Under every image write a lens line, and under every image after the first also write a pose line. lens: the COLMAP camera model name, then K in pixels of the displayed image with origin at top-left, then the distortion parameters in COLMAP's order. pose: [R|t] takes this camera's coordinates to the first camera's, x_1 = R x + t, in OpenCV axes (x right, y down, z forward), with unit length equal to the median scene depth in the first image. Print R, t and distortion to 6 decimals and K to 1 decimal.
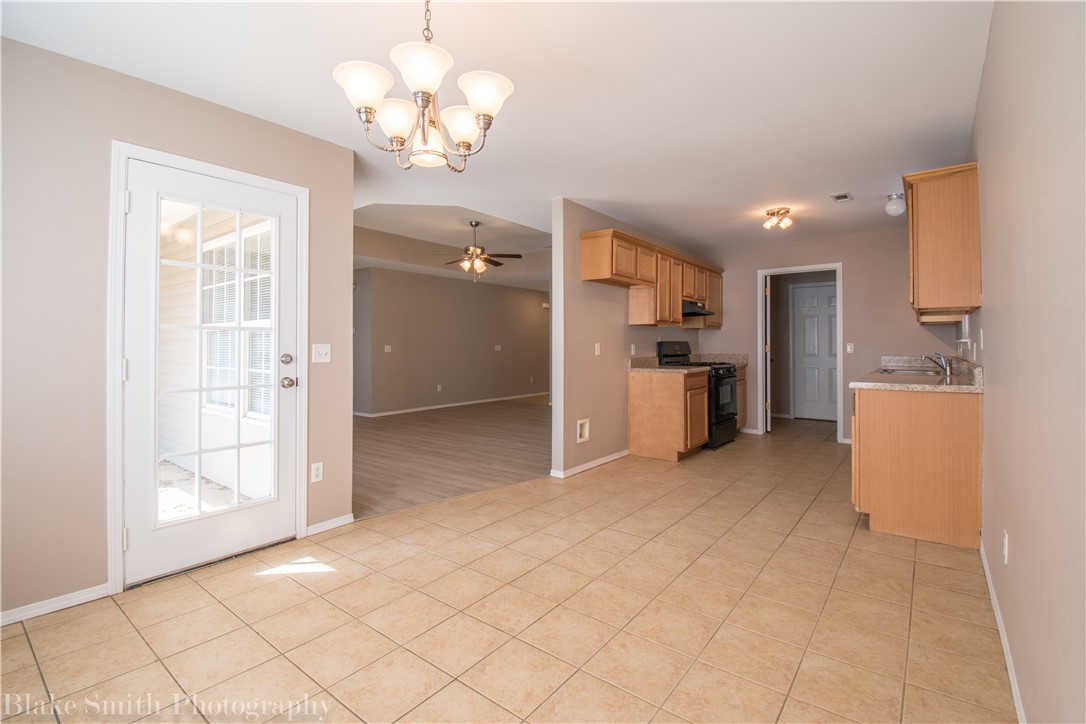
lens RADIAL K [[490.6, 0, 540.3], [0, 490.6, 342.1], [0, 0, 1]] dist [0.018287, -0.000054]
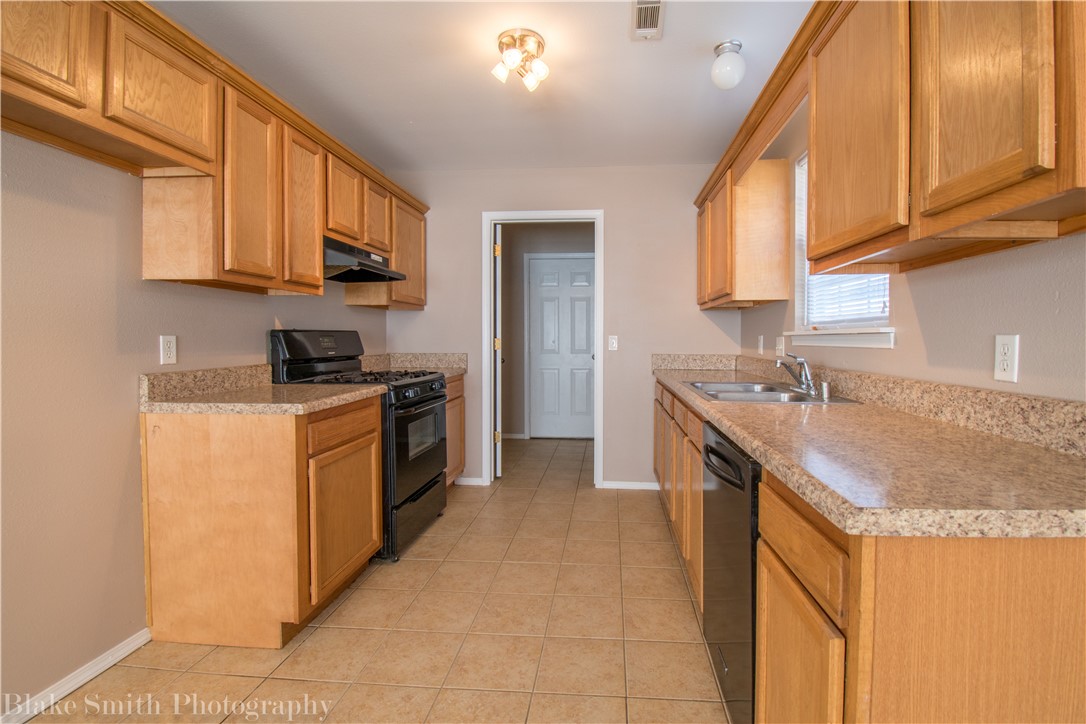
lens RADIAL K [[501.7, 0, 575.9], [0, 501.7, 349.7], [0, 0, 1]] dist [0.022536, -0.031599]
pose [[0.829163, -0.011039, 0.558897, 0.225337], [-0.006311, 0.999556, 0.029105, 0.002119], [-0.558971, -0.027659, 0.828726, 0.500065]]
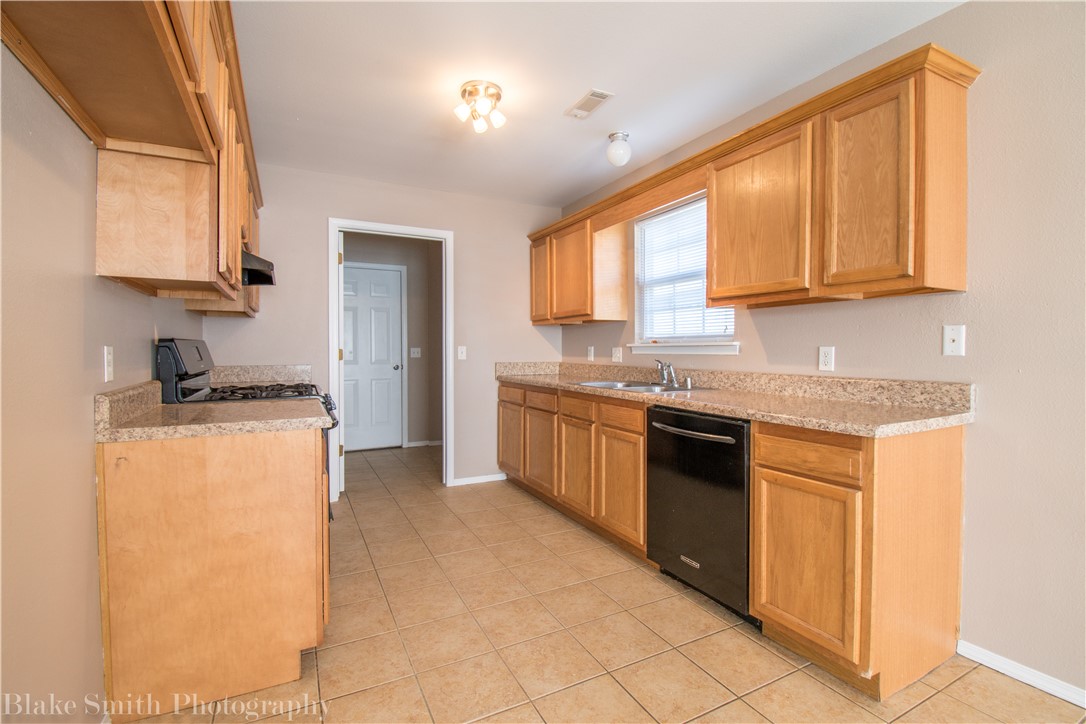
lens RADIAL K [[487.3, 0, 545.3], [0, 487.3, 356.6], [0, 0, 1]] dist [0.017216, -0.028118]
pose [[0.417214, -0.013900, 0.908702, 0.033029], [-0.007669, 0.999794, 0.018815, 0.003216], [-0.908776, -0.014819, 0.417022, 0.619580]]
